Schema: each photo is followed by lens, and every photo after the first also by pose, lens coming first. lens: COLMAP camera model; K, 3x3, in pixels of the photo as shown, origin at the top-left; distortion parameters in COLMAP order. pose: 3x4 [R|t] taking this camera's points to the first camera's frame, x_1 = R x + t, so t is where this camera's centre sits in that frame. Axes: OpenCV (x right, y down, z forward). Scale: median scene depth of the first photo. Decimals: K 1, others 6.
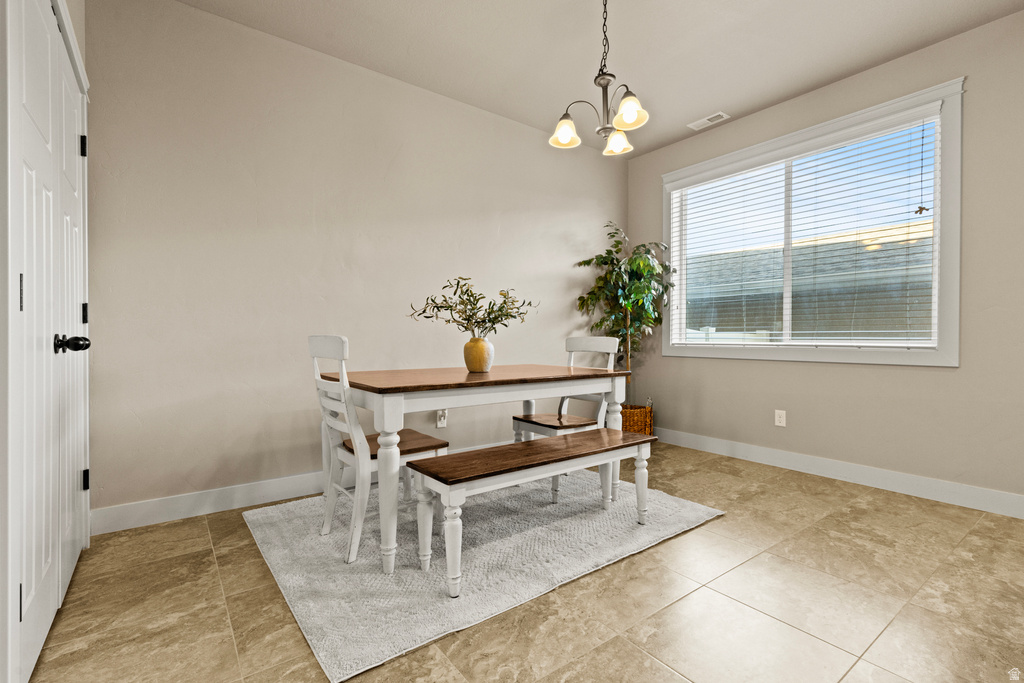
lens RADIAL K [[466.5, 0, 512.0], [0, 466.5, 341.5], [0, 0, 1]] dist [0.003157, 0.000401]
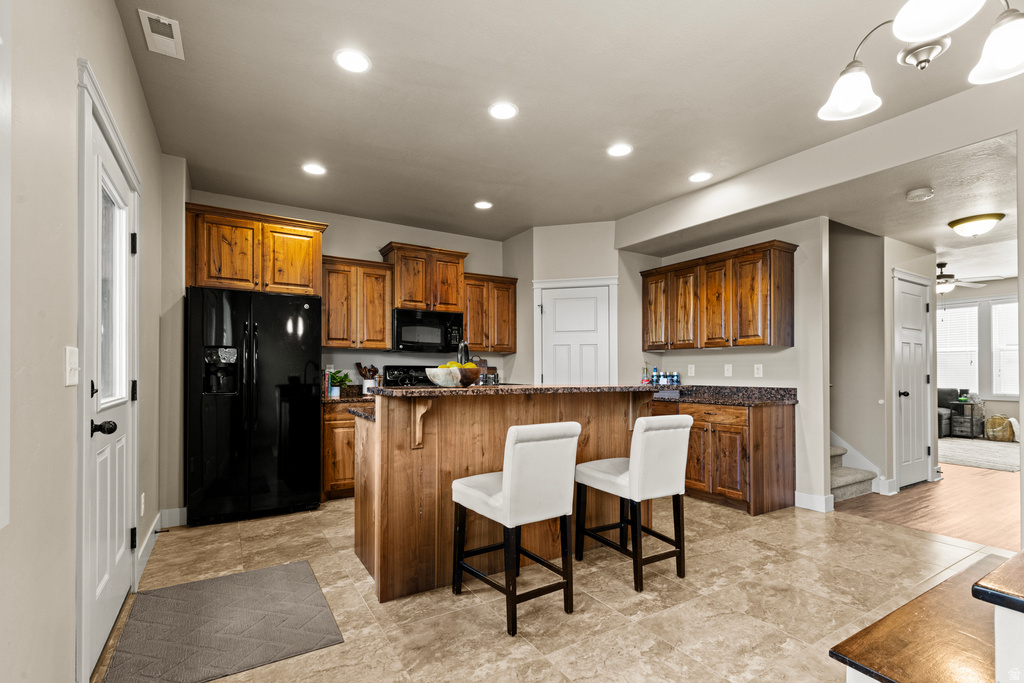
lens RADIAL K [[466.5, 0, 512.0], [0, 466.5, 341.5], [0, 0, 1]] dist [0.003157, 0.000401]
pose [[-0.997263, 0.002450, 0.073889, 0.525008], [-0.002357, 0.997889, -0.064902, -0.058652], [-0.073892, -0.064898, -0.995152, 1.330273]]
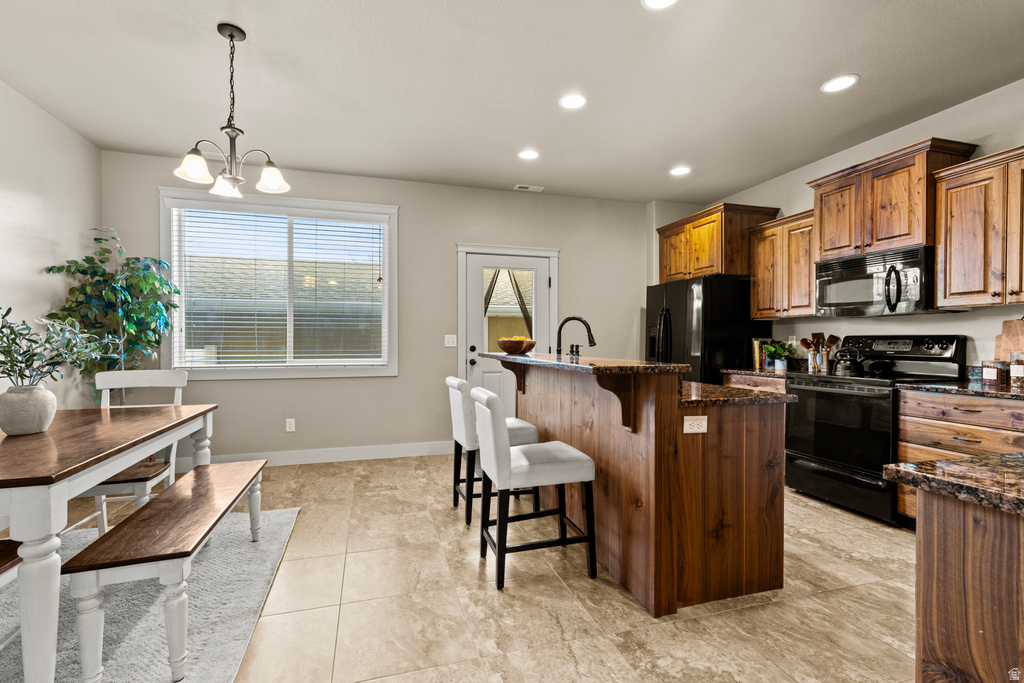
lens RADIAL K [[466.5, 0, 512.0], [0, 466.5, 341.5], [0, 0, 1]] dist [0.003157, 0.000401]
pose [[0.324982, -0.005524, 0.945704, -0.496522], [0.003696, 0.999983, 0.004571, -0.075007], [-0.945713, 0.002010, 0.324997, 0.054254]]
